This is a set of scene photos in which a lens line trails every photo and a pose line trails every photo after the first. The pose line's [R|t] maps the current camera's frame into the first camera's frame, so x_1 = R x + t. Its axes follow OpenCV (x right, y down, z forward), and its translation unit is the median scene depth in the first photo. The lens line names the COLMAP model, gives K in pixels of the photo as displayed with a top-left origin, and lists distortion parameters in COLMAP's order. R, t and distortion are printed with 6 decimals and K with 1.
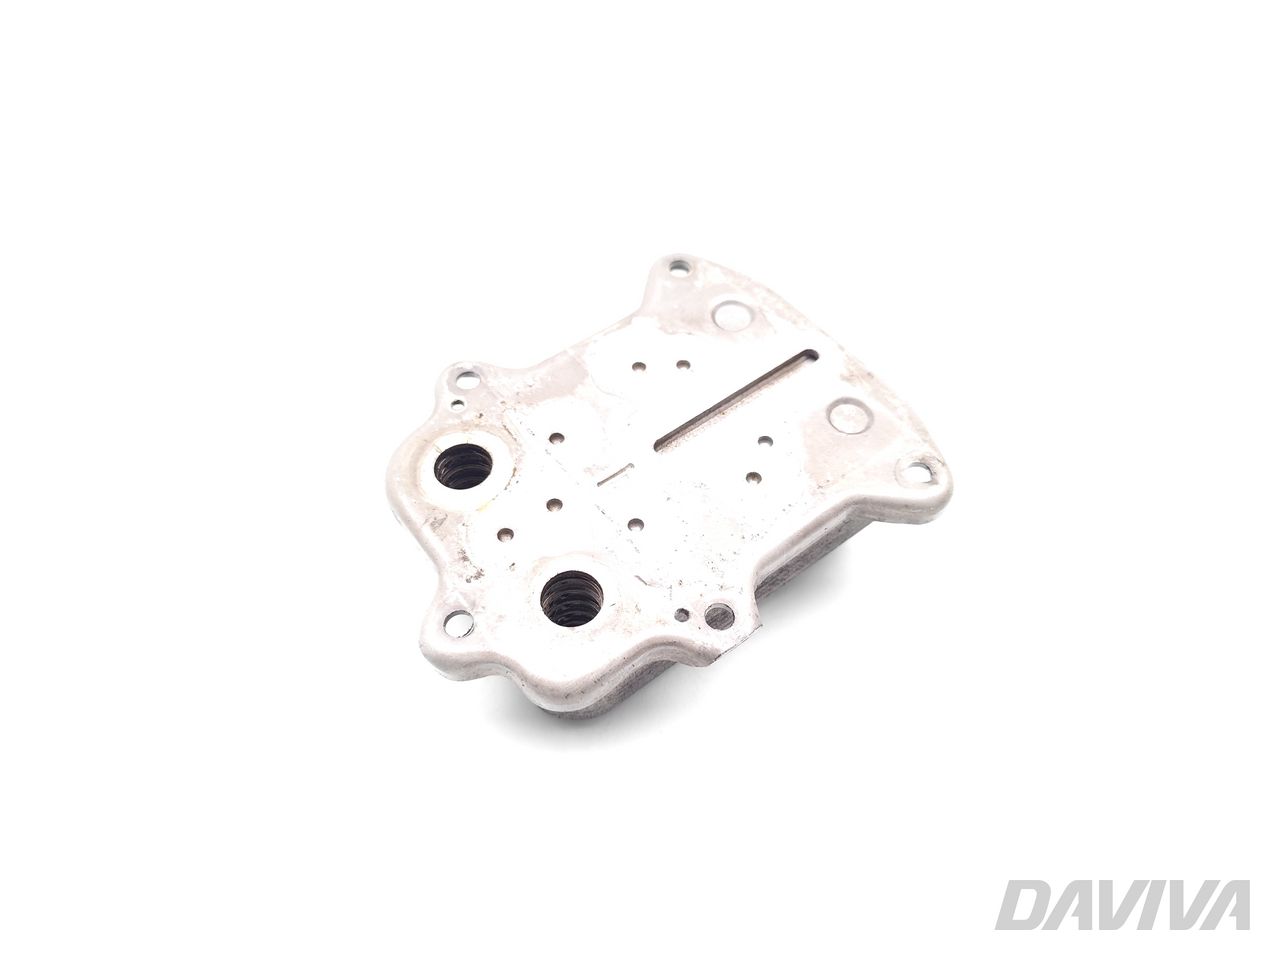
lens RADIAL K [[919.4, 0, 640.0], [0, 919.4, 480.0], [0, 0, 1]] dist [0.082375, -0.000742]
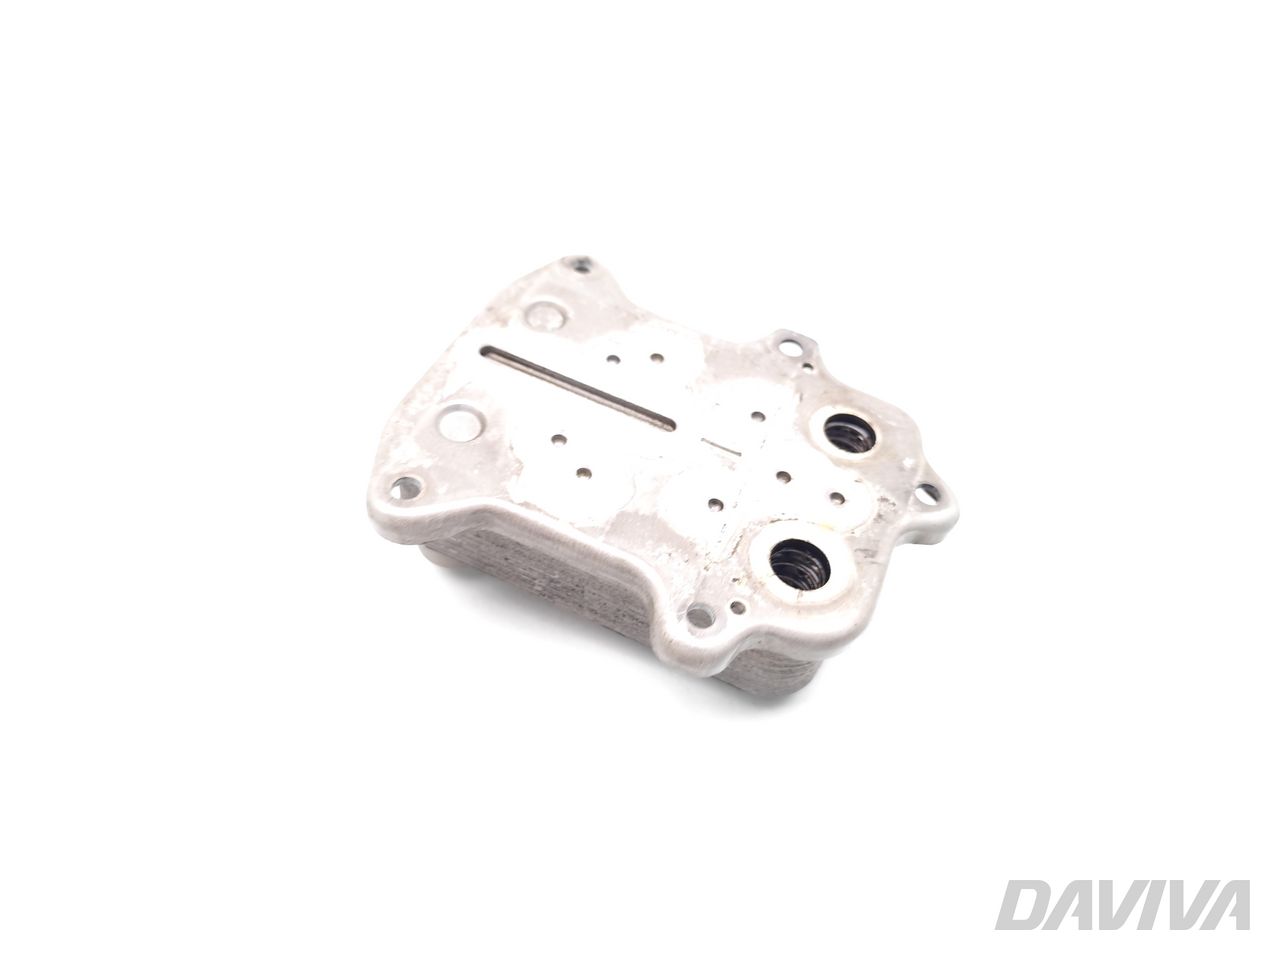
lens RADIAL K [[919.4, 0, 640.0], [0, 919.4, 480.0], [0, 0, 1]] dist [0.082375, -0.000742]
pose [[-0.481376, -0.726444, 0.490466, -0.475269], [0.623036, 0.110004, 0.774419, -0.790325], [-0.616525, 0.678365, 0.399647, 0.626571]]
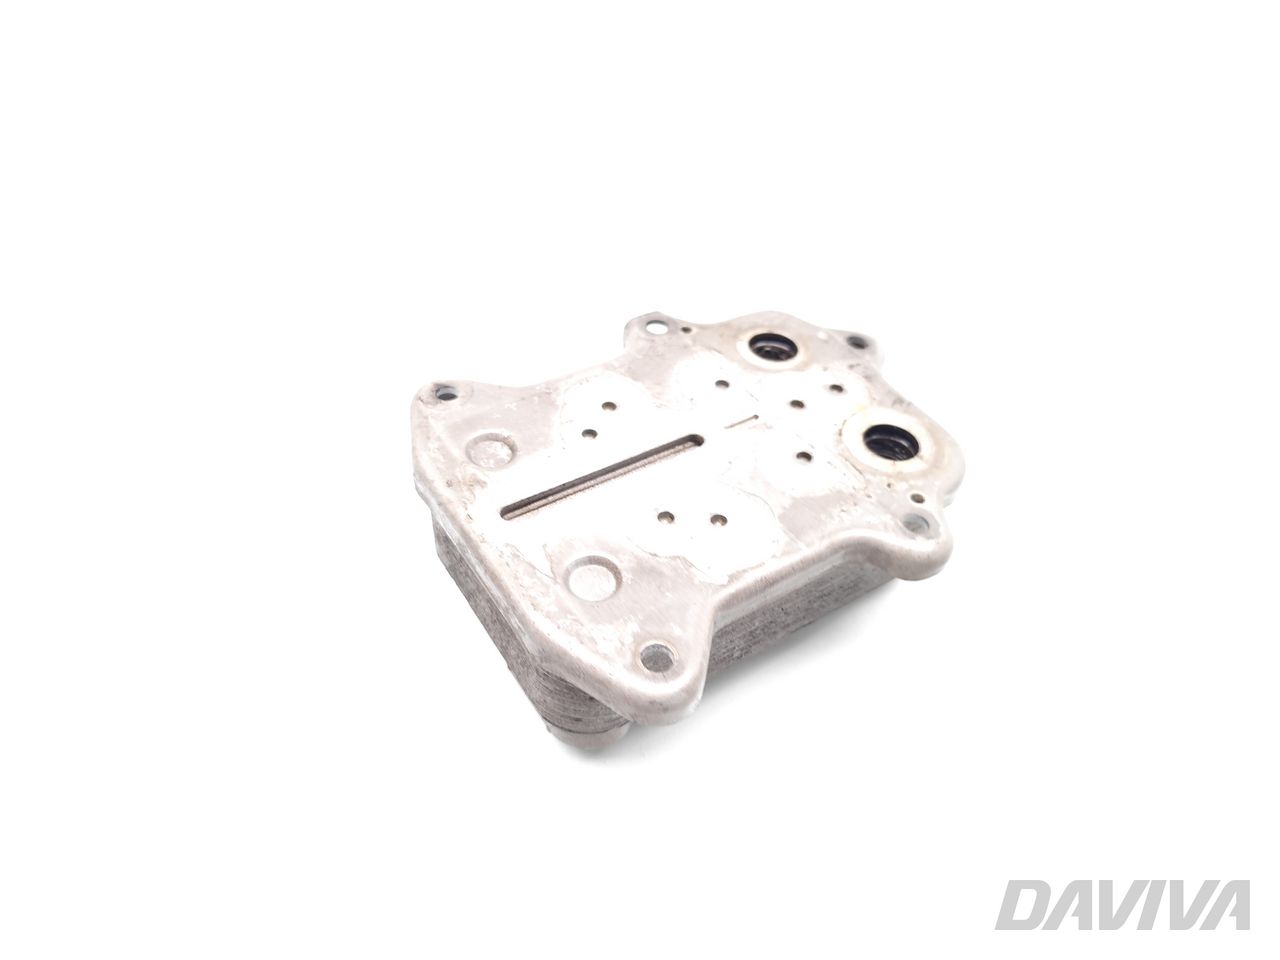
lens RADIAL K [[919.4, 0, 640.0], [0, 919.4, 480.0], [0, 0, 1]] dist [0.082375, -0.000742]
pose [[-0.993634, -0.111674, -0.014840, 0.088794], [0.000303, -0.134379, 0.990930, -0.966218], [-0.112655, 0.984617, 0.133557, 0.875078]]
